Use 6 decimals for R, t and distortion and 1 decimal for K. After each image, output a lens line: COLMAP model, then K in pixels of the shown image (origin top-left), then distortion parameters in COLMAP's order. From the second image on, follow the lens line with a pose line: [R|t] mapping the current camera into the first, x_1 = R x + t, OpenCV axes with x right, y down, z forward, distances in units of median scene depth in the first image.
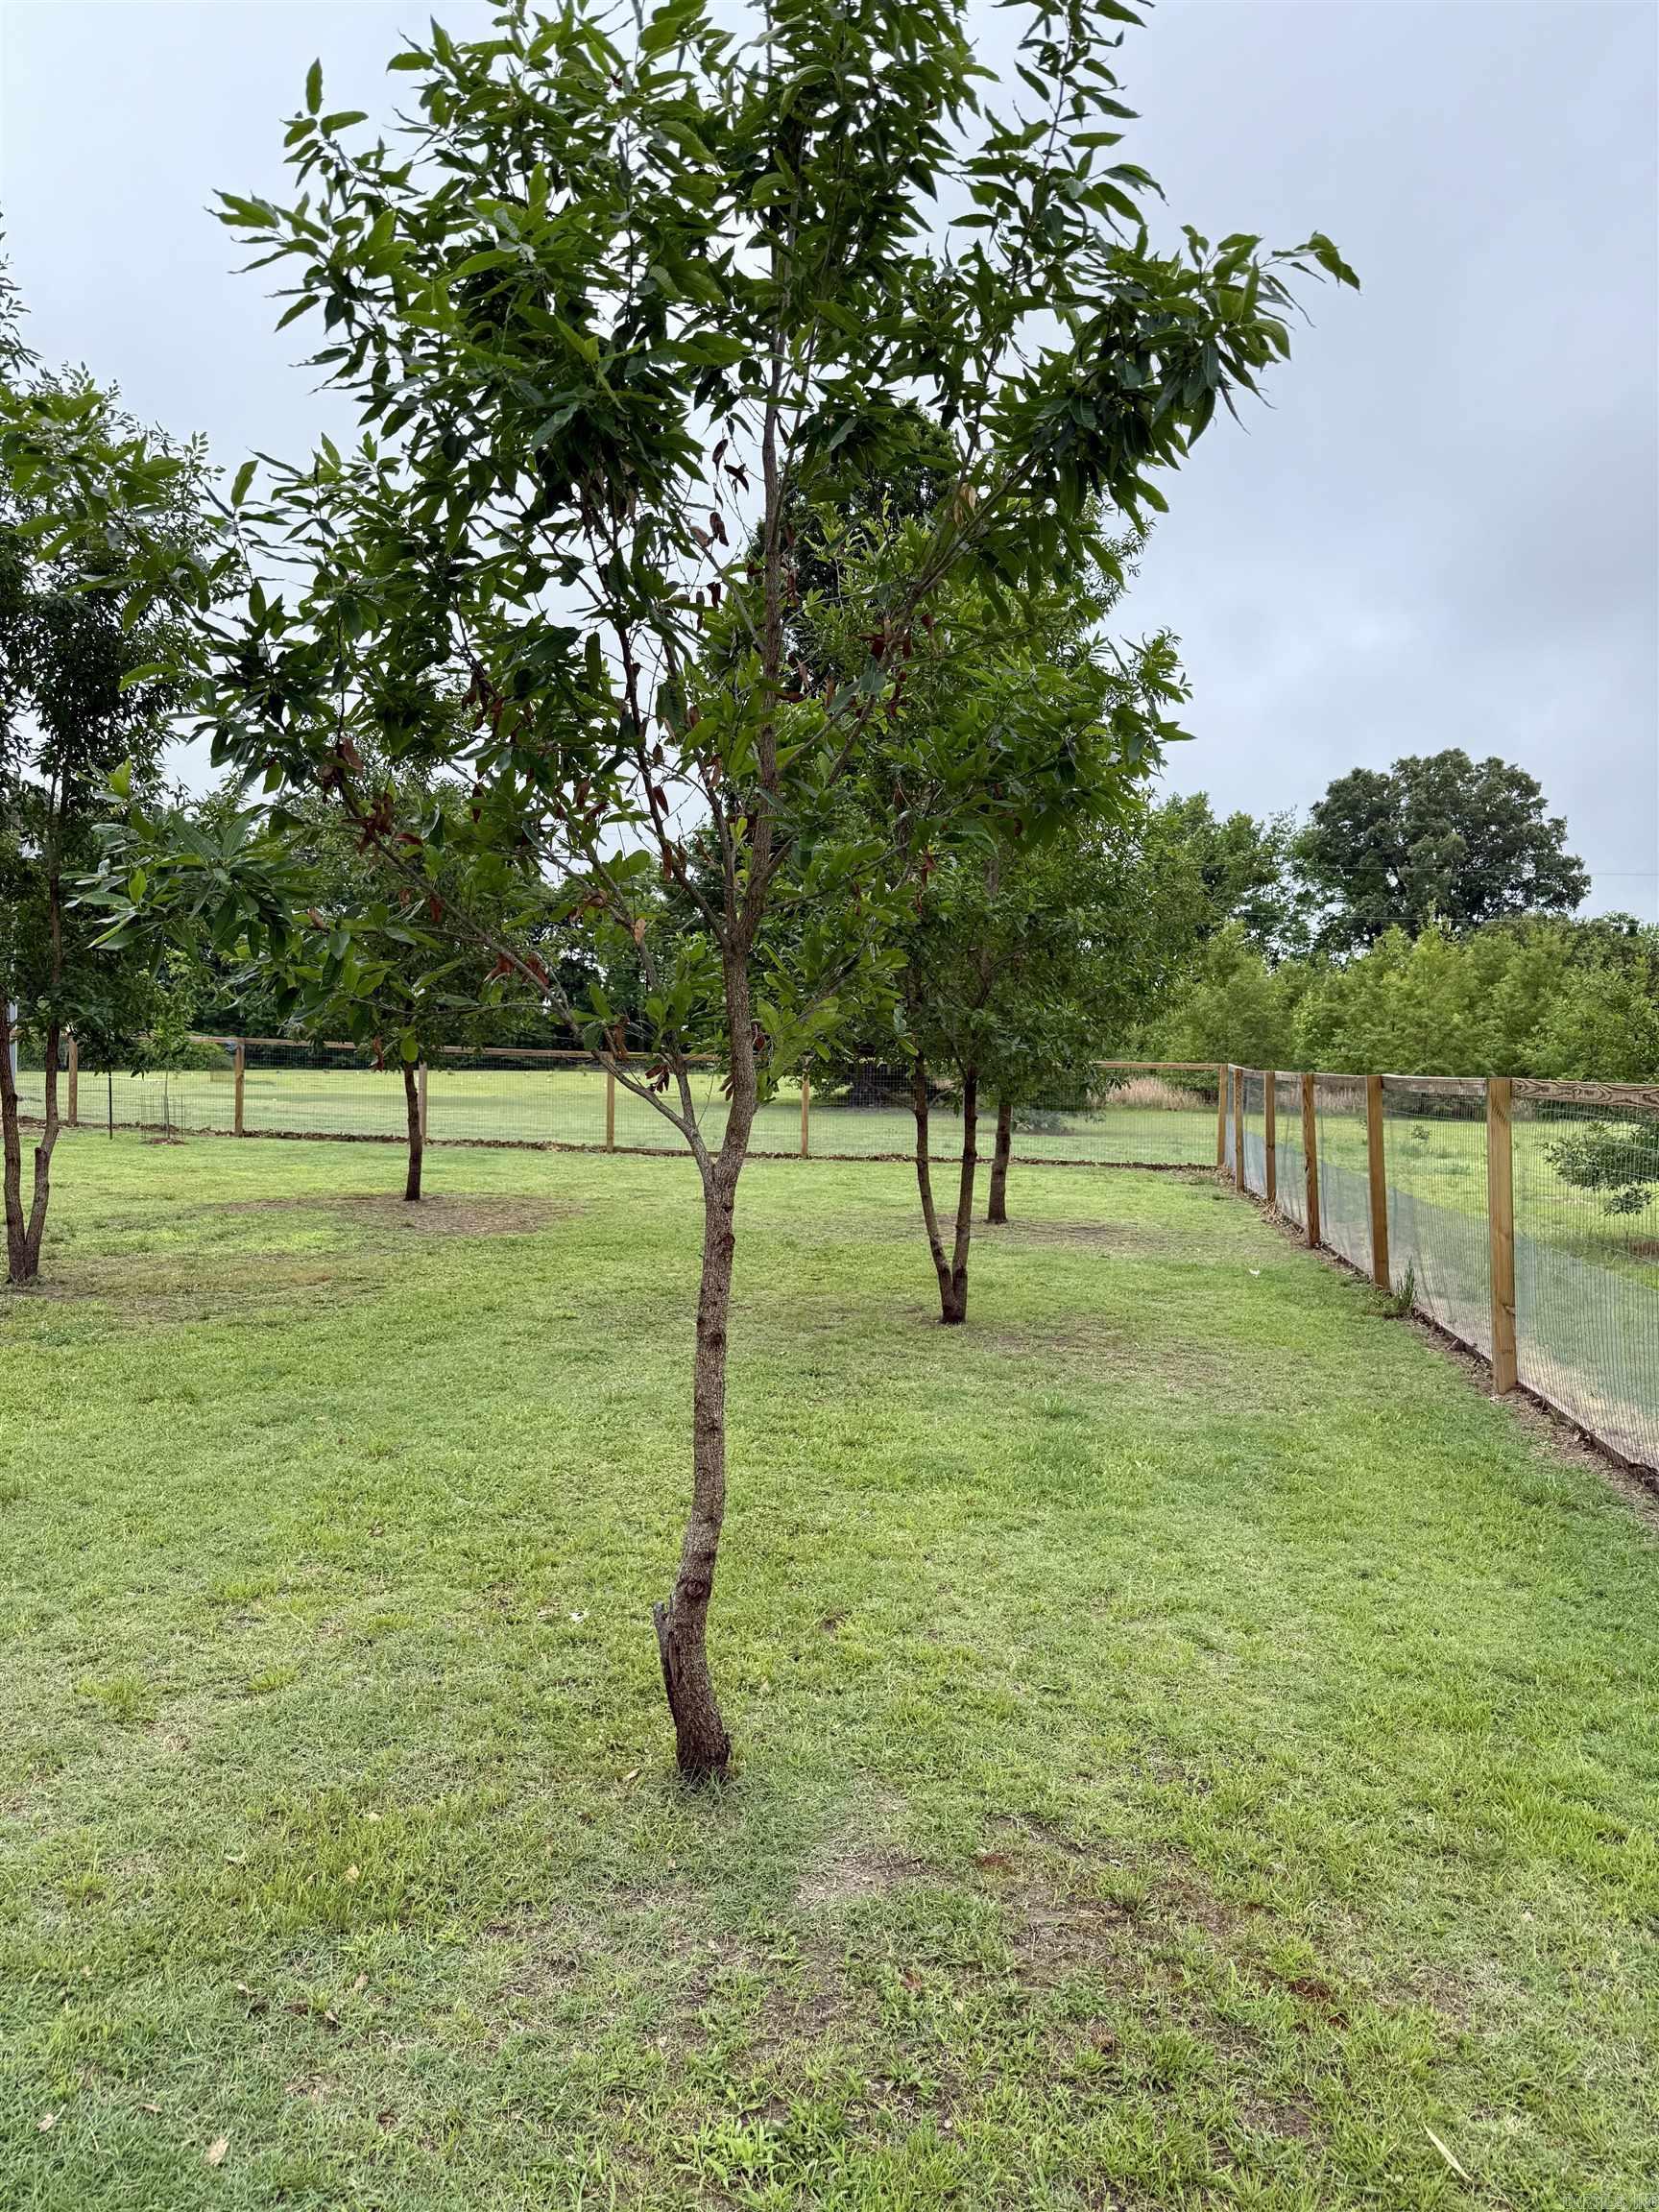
lens RADIAL K [[1568.5, 0, 823.6], [0, 1568.5, 1109.6], [0, 0, 1]] dist [0.033696, -0.048446]
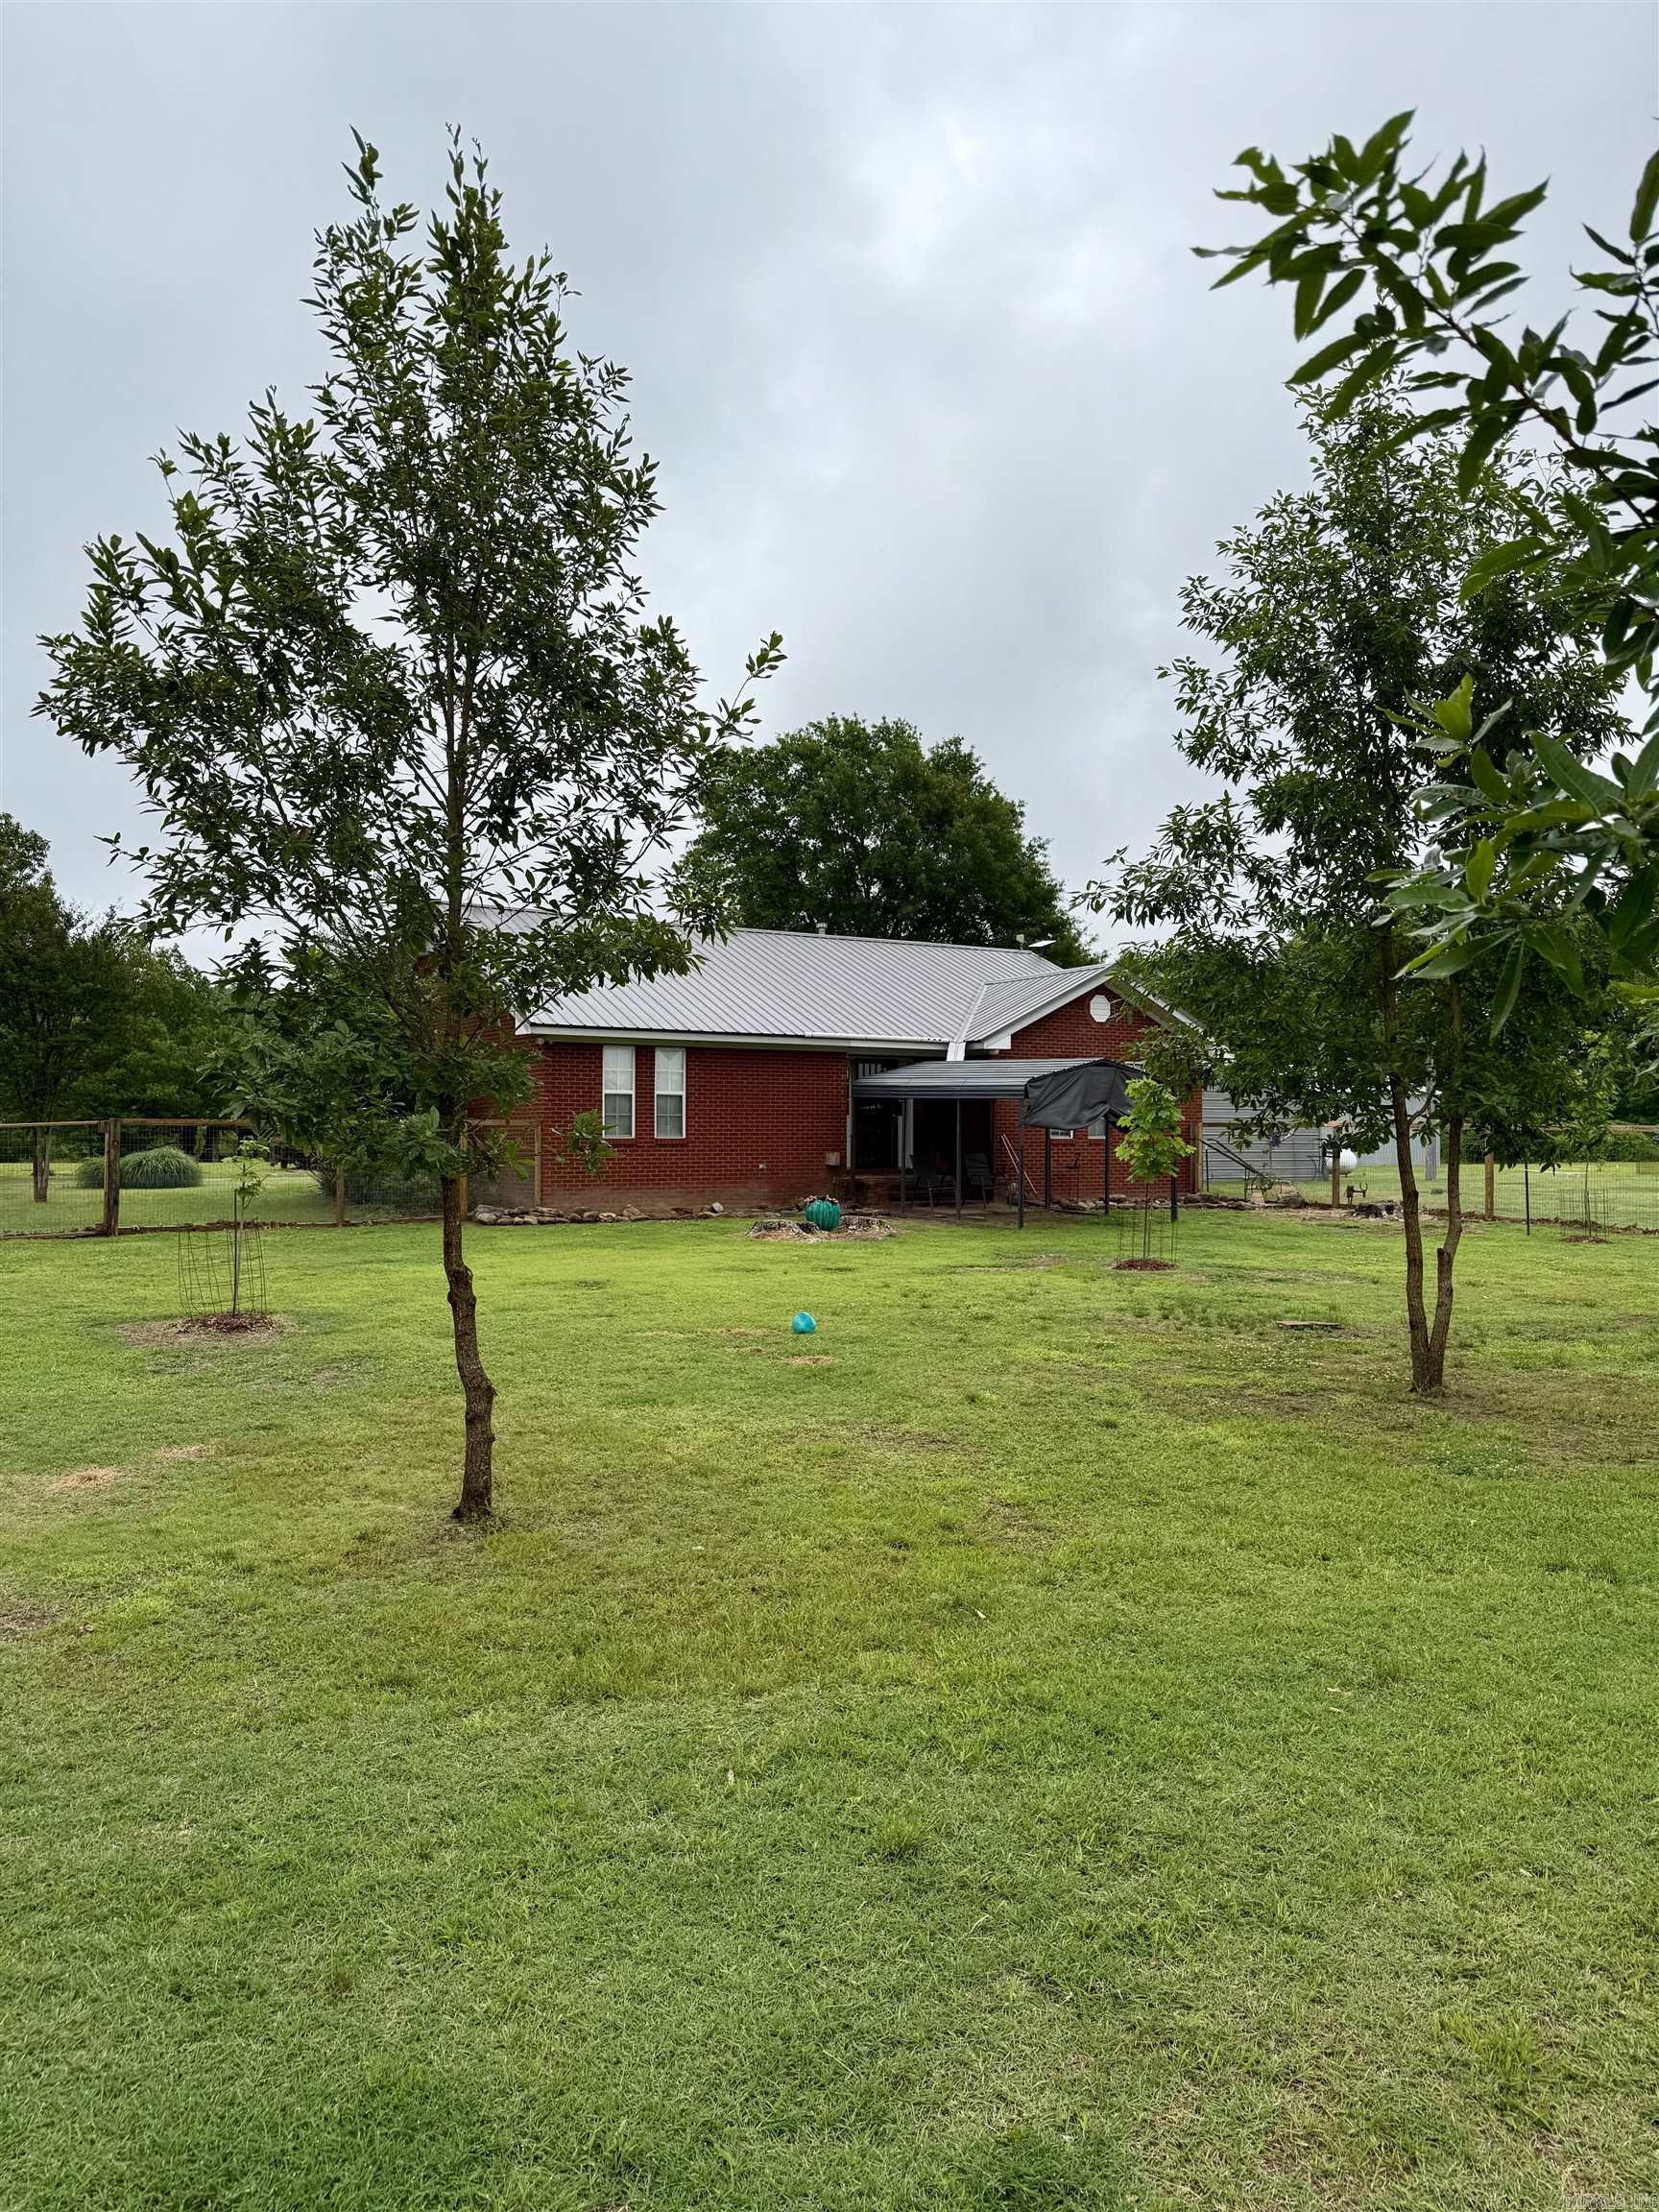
lens RADIAL K [[1568.5, 0, 819.4], [0, 1568.5, 1111.1], [0, 0, 1]] dist [0.033696, -0.048446]
pose [[0.660299, -0.034214, -0.750223, -0.038527], [-0.008977, 0.998531, -0.053440, -0.003744], [0.750949, 0.042021, 0.659022, 0.105875]]
